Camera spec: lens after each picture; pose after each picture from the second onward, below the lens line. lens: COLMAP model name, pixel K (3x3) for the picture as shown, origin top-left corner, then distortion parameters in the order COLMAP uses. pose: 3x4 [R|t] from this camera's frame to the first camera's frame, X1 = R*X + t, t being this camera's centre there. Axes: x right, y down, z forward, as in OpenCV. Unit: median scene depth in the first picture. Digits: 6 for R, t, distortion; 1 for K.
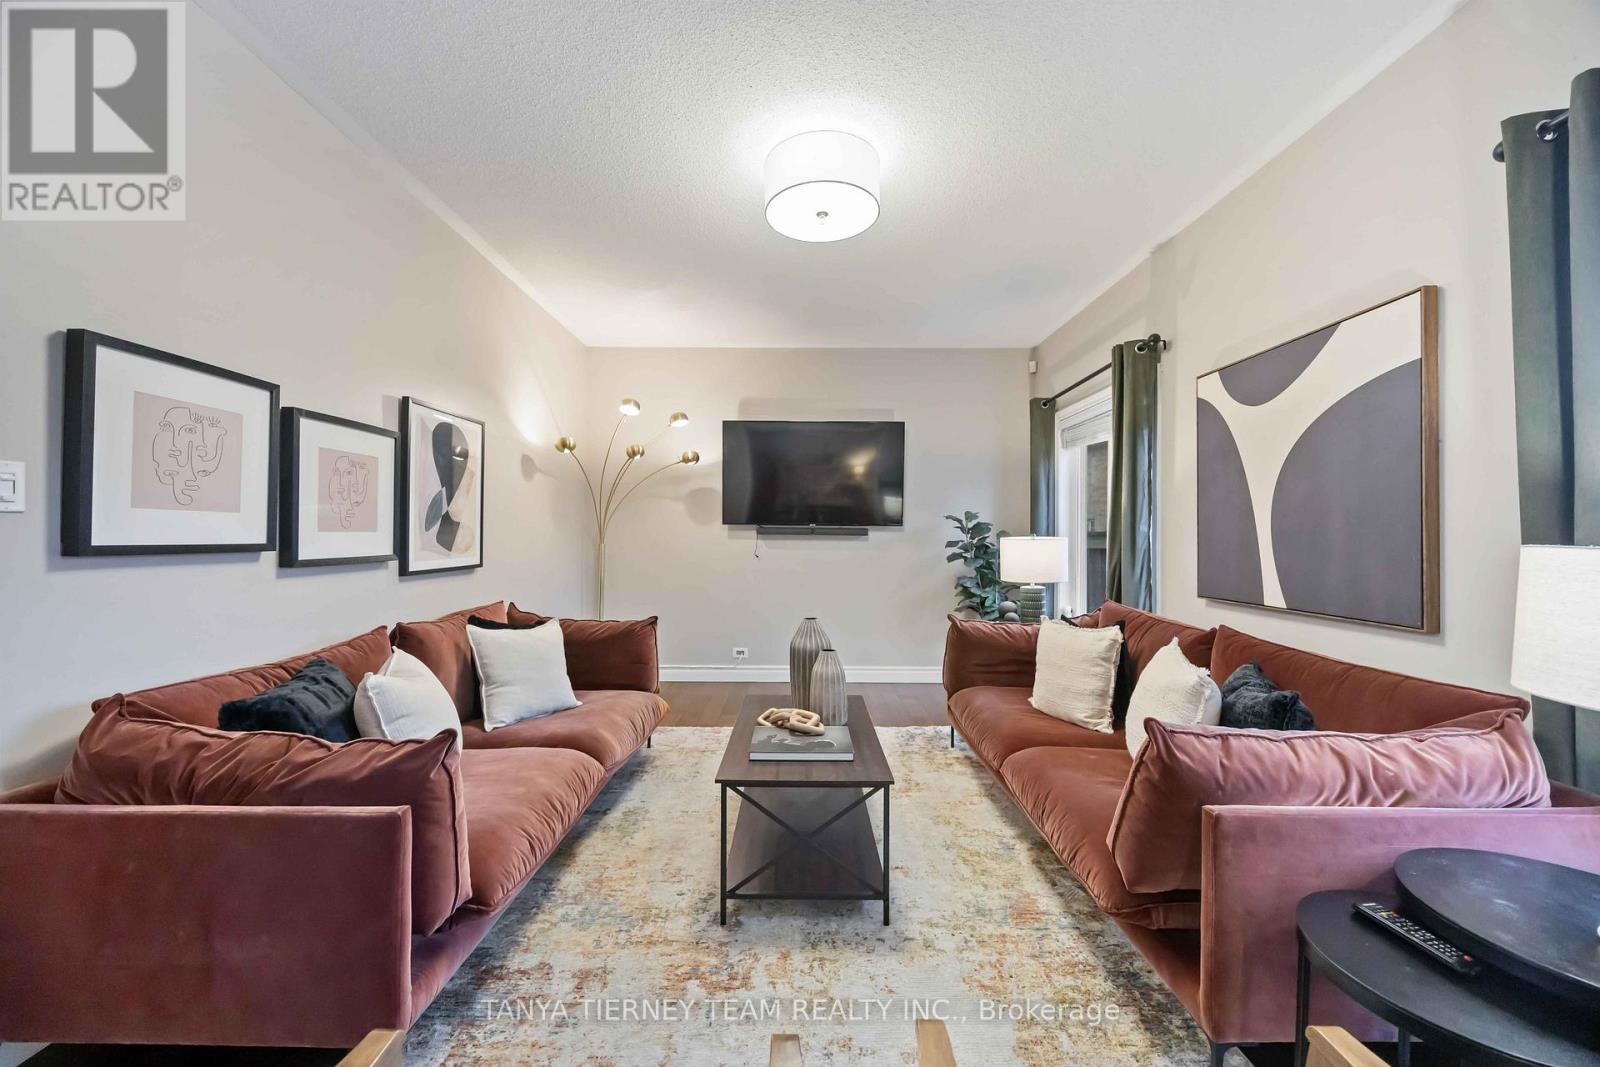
lens RADIAL K [[607.5, 0, 797.9], [0, 607.5, 530.6], [0, 0, 1]] dist [0.000844, 0.000090]
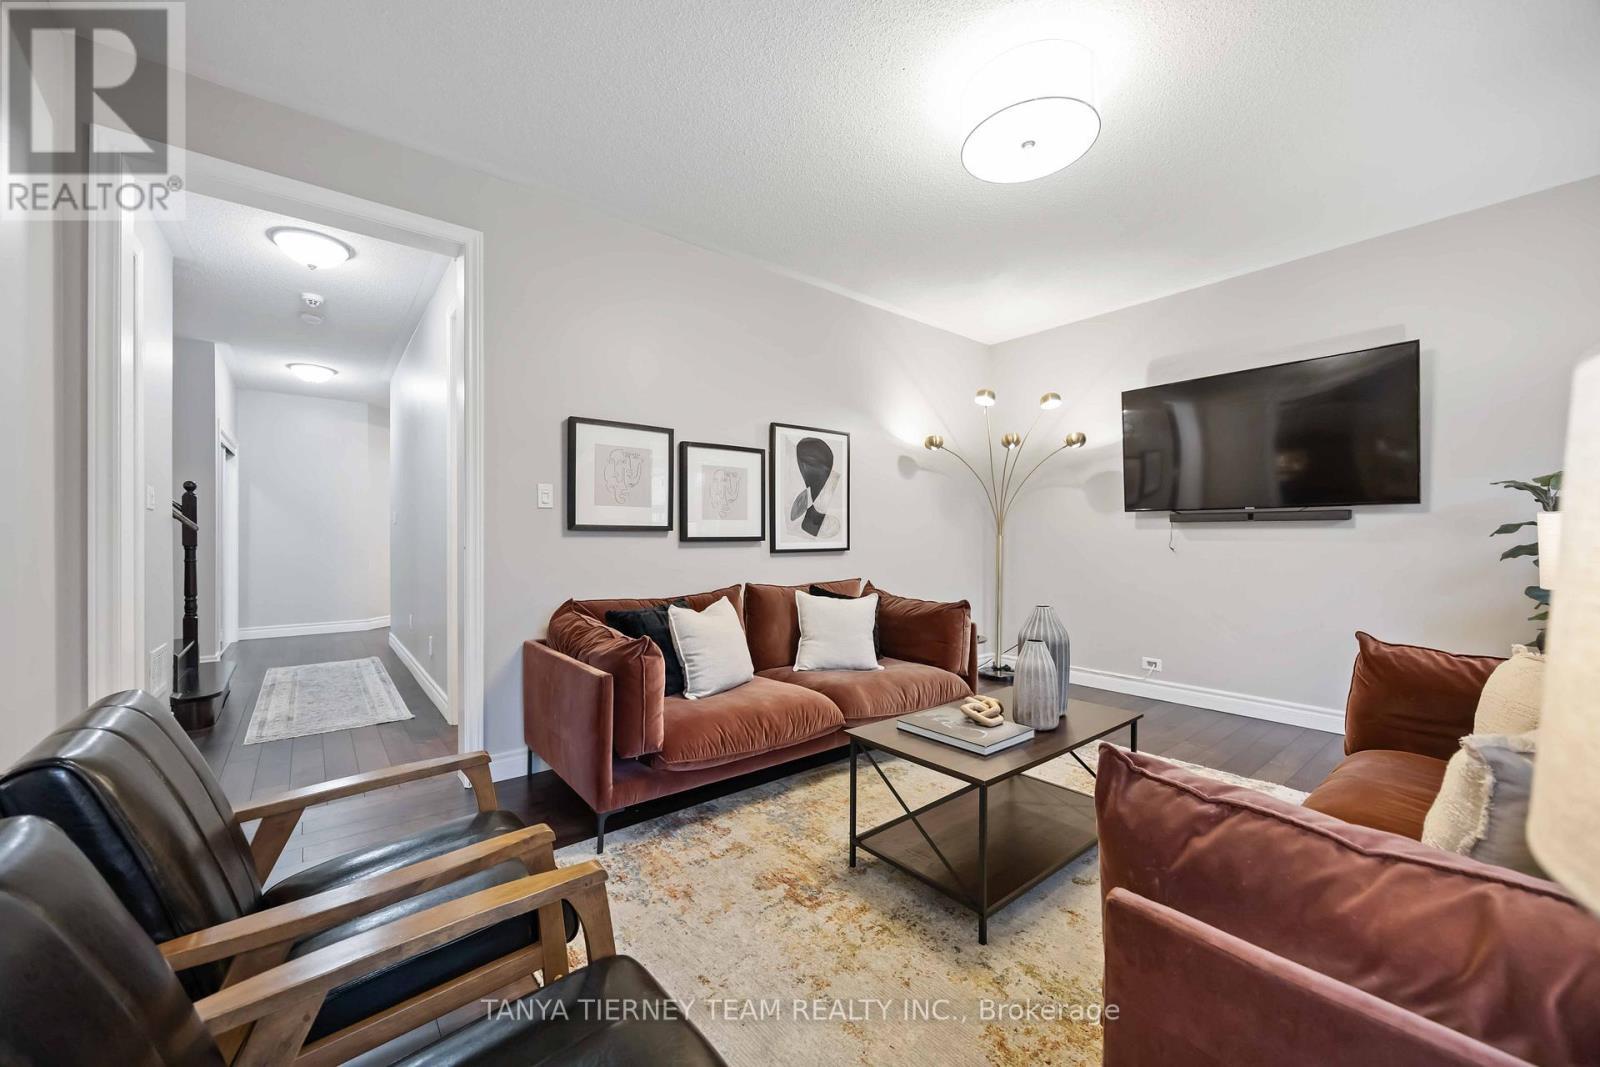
lens RADIAL K [[611.6, 0, 800.0], [0, 611.6, 533.5], [0, 0, 1]] dist [-0.000401, -0.000070]
pose [[0.632712, -0.010932, -0.774310, 0.449569], [0.008933, 0.999937, -0.006819, 0.039655], [0.774335, -0.002602, 0.632770, 0.159382]]
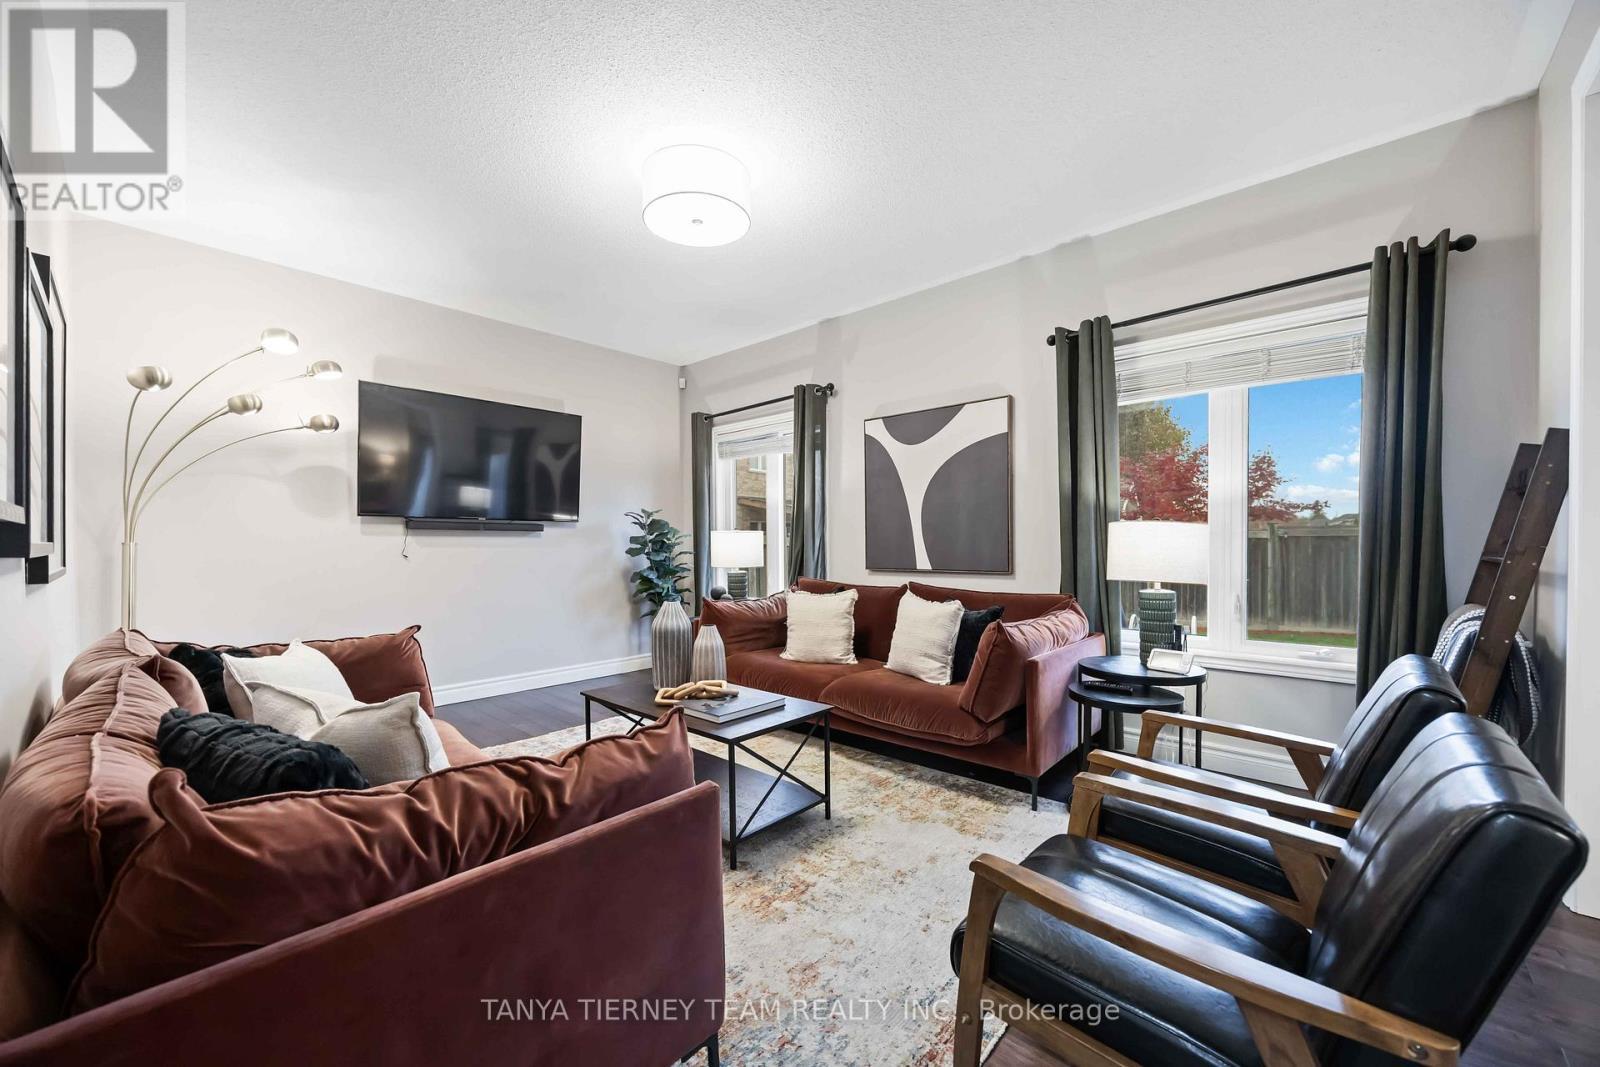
lens RADIAL K [[616.1, 0, 800.4], [0, 616.1, 552.1], [0, 0, 1]] dist [-0.000985, -0.000059]
pose [[0.669042, -0.019438, 0.742971, -0.575660], [0.002803, 0.999717, 0.023631, 0.032715], [-0.743220, -0.013728, 0.668907, 0.116696]]
